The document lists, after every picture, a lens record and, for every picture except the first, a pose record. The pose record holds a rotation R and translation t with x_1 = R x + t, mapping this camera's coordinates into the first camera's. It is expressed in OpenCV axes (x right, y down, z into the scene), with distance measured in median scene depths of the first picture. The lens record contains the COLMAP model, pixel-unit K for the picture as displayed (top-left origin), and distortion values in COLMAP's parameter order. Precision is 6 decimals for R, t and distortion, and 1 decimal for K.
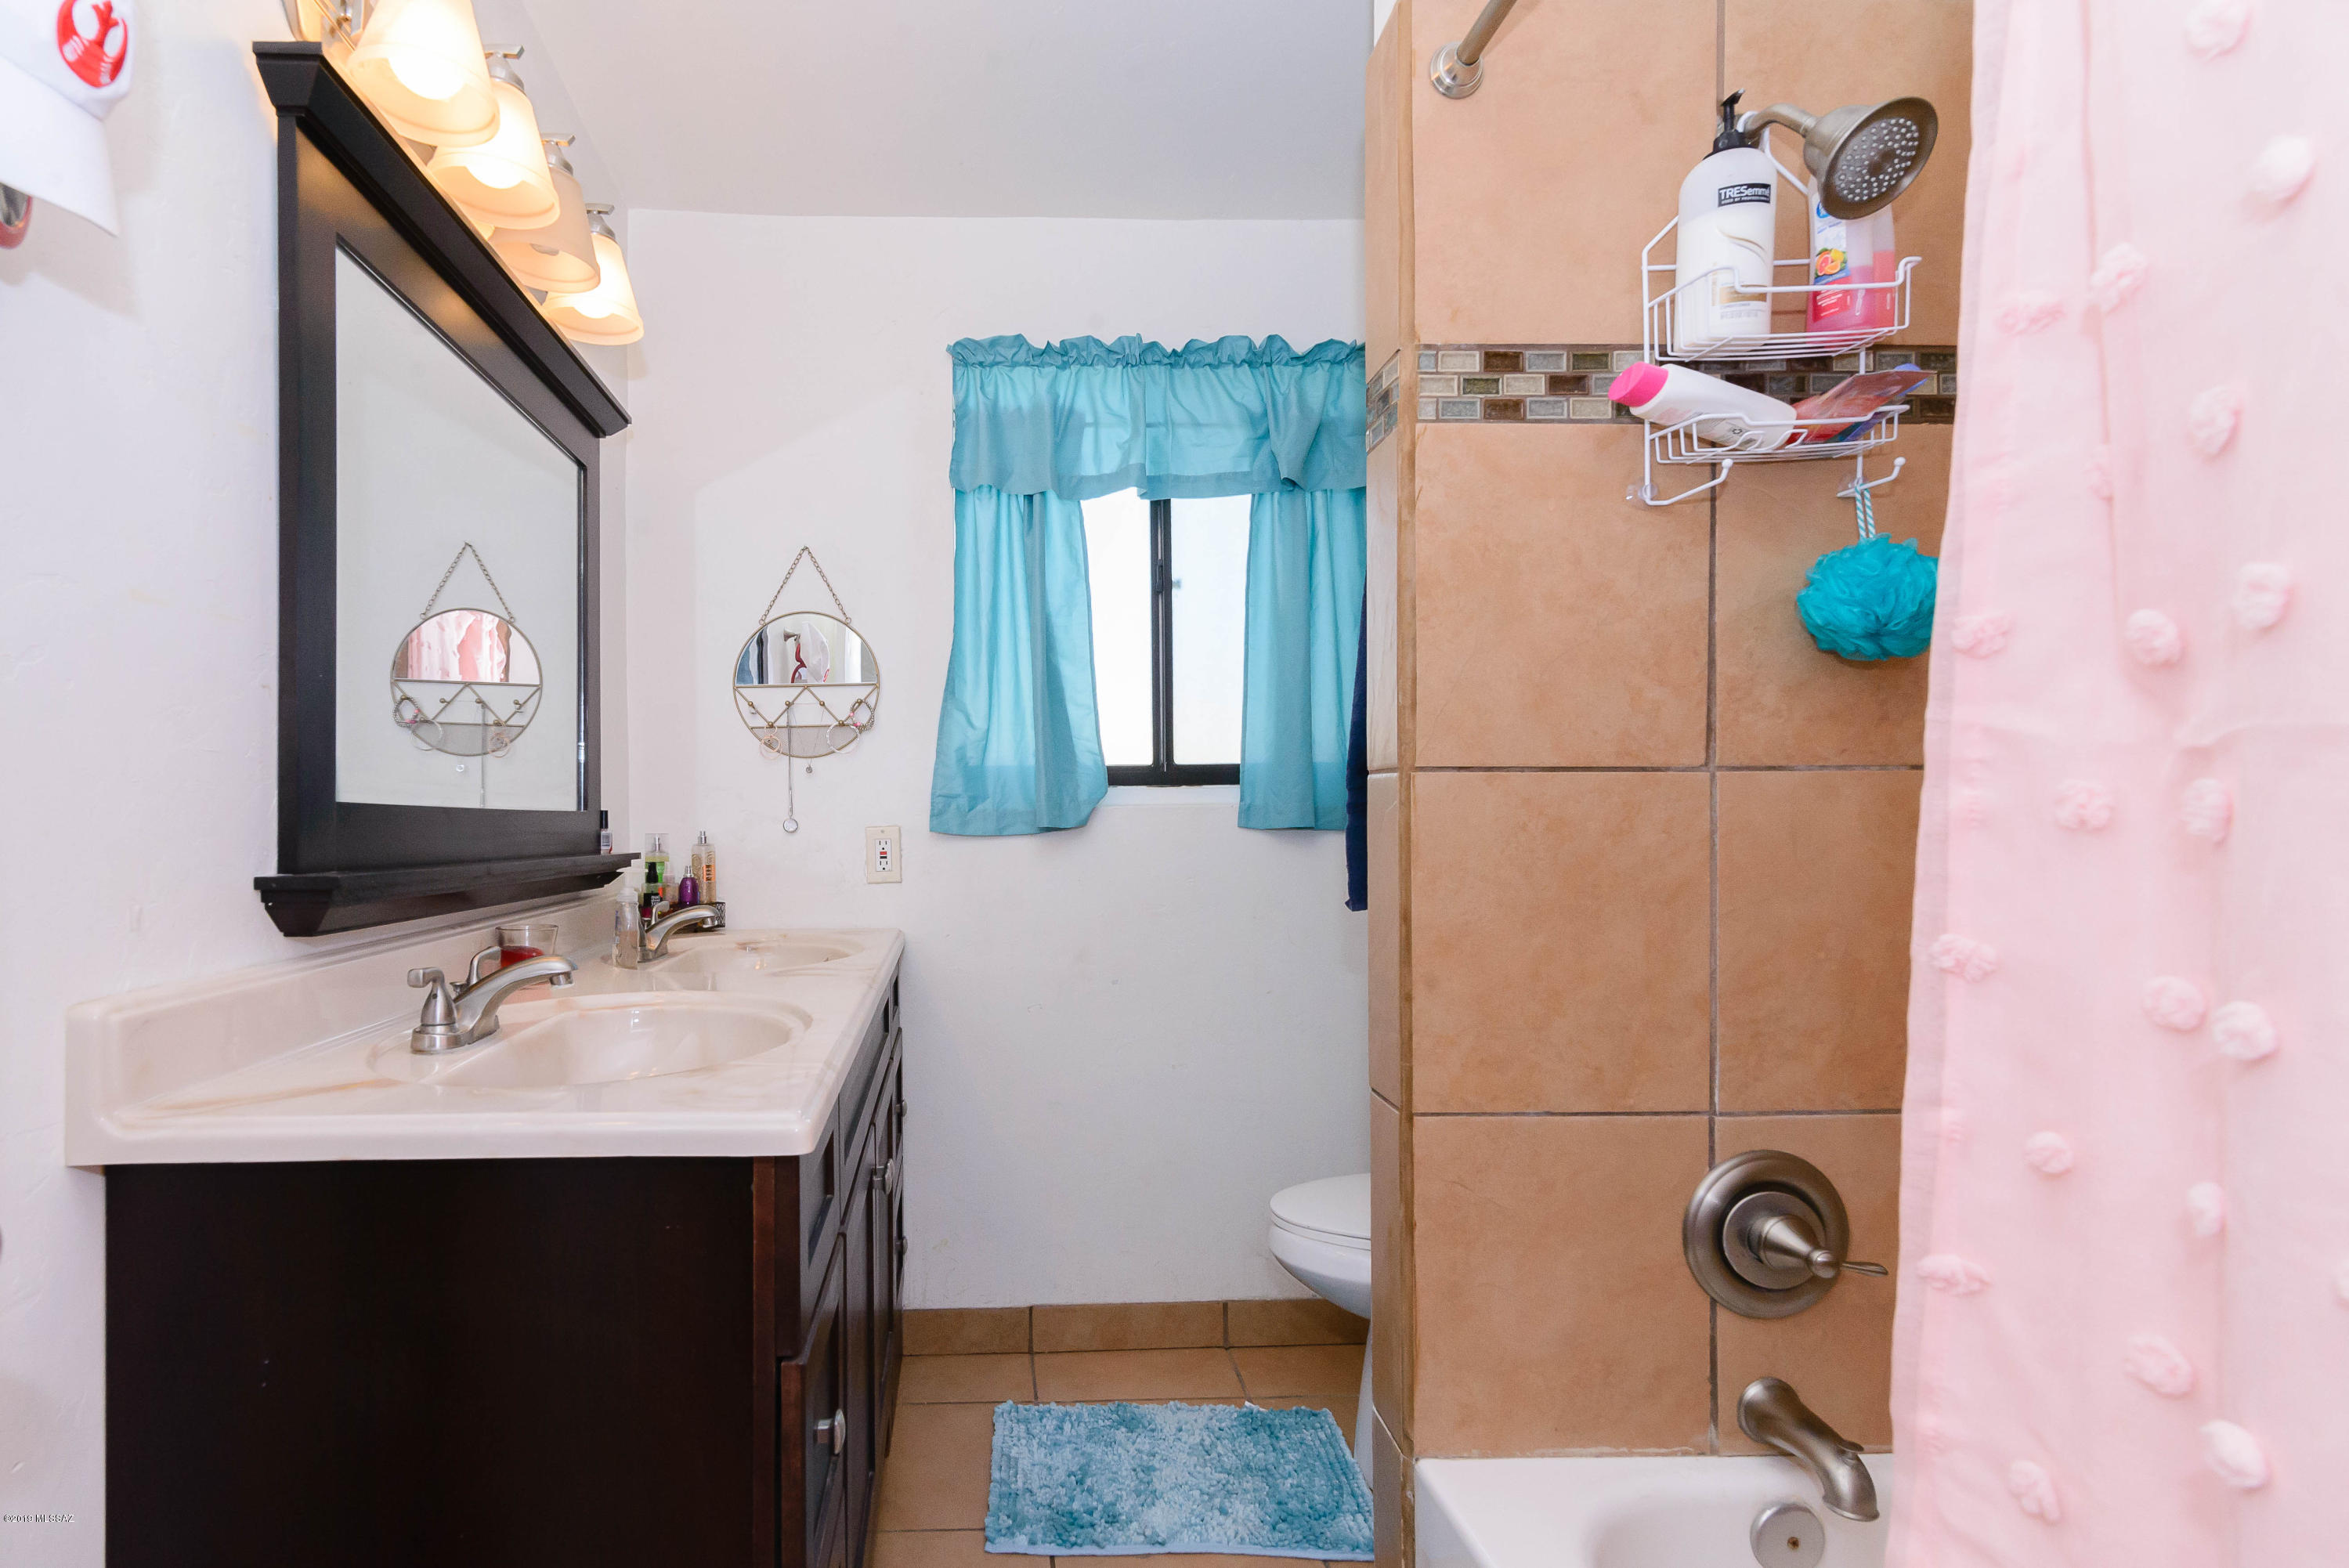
lens RADIAL K [[1116.6, 0, 1030.3], [0, 1116.6, 823.0], [0, 0, 1]] dist [0.001831, -0.000256]
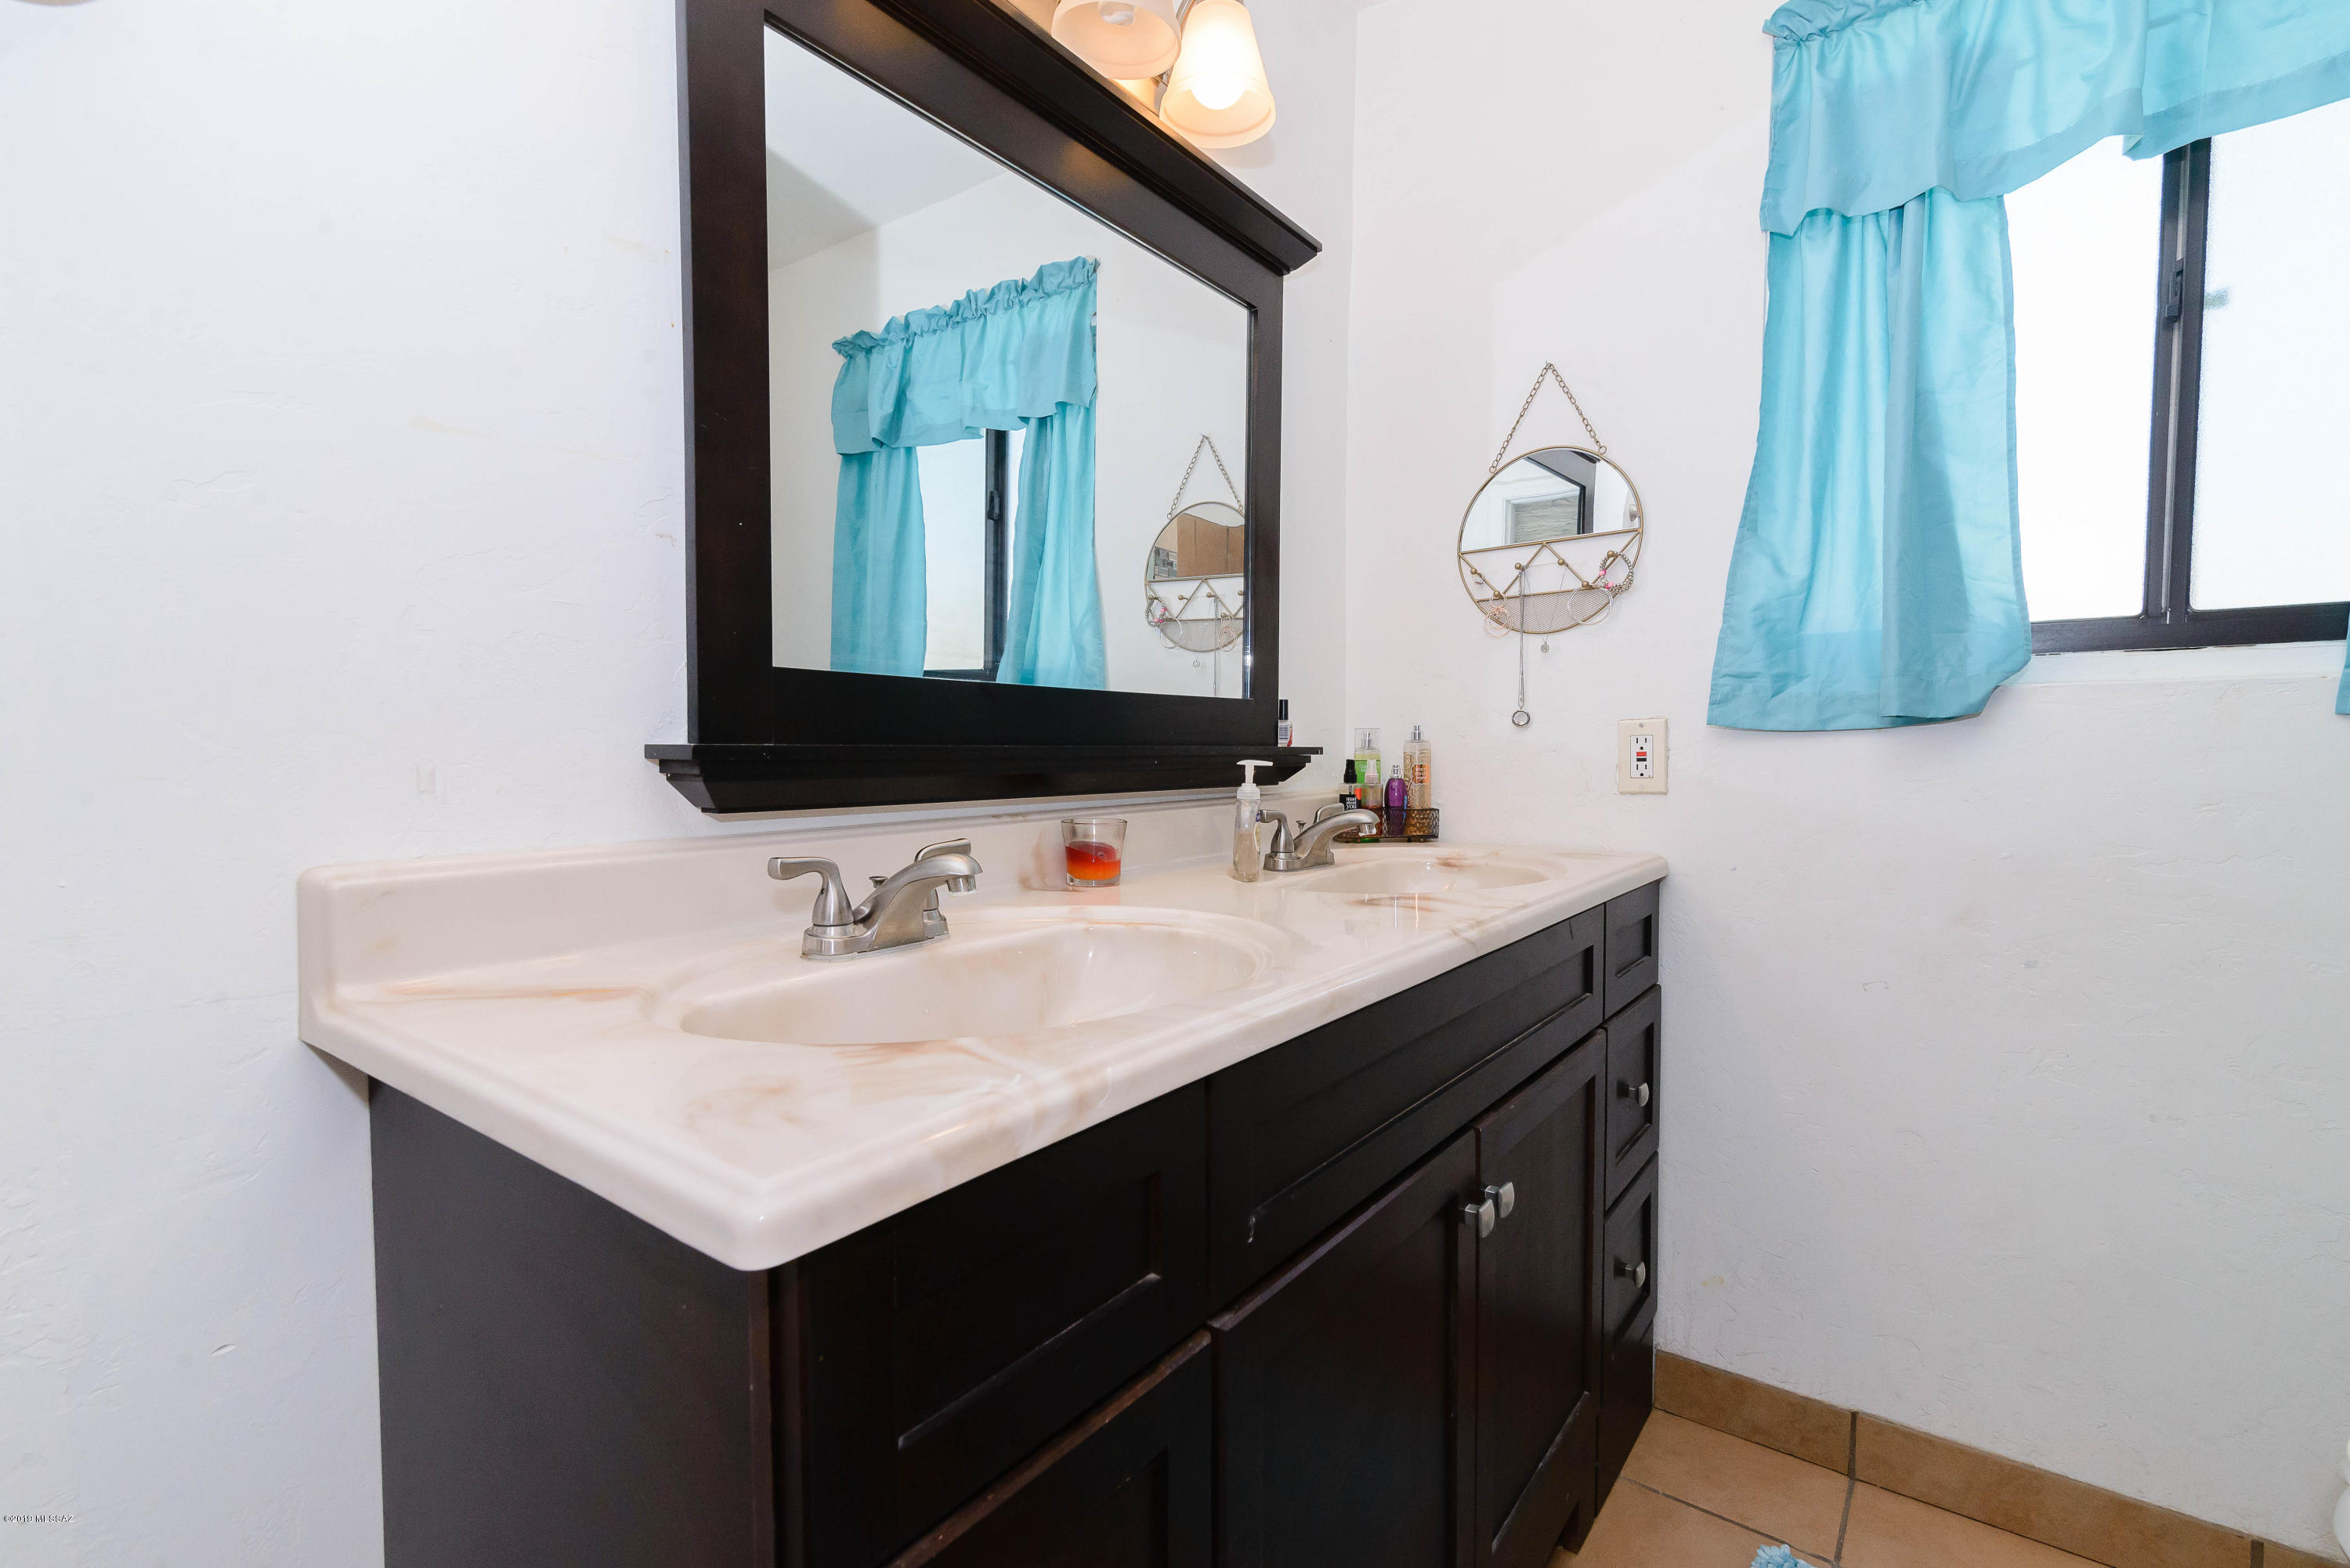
lens RADIAL K [[1068.3, 0, 1171.7], [0, 1068.3, 794.3], [0, 0, 1]] dist [0.013108, -0.001207]
pose [[0.776988, 0.035693, -0.628503, 0.078972], [-0.002406, 0.998552, 0.053734, 0.015996], [0.629511, -0.040239, 0.775949, 0.232536]]
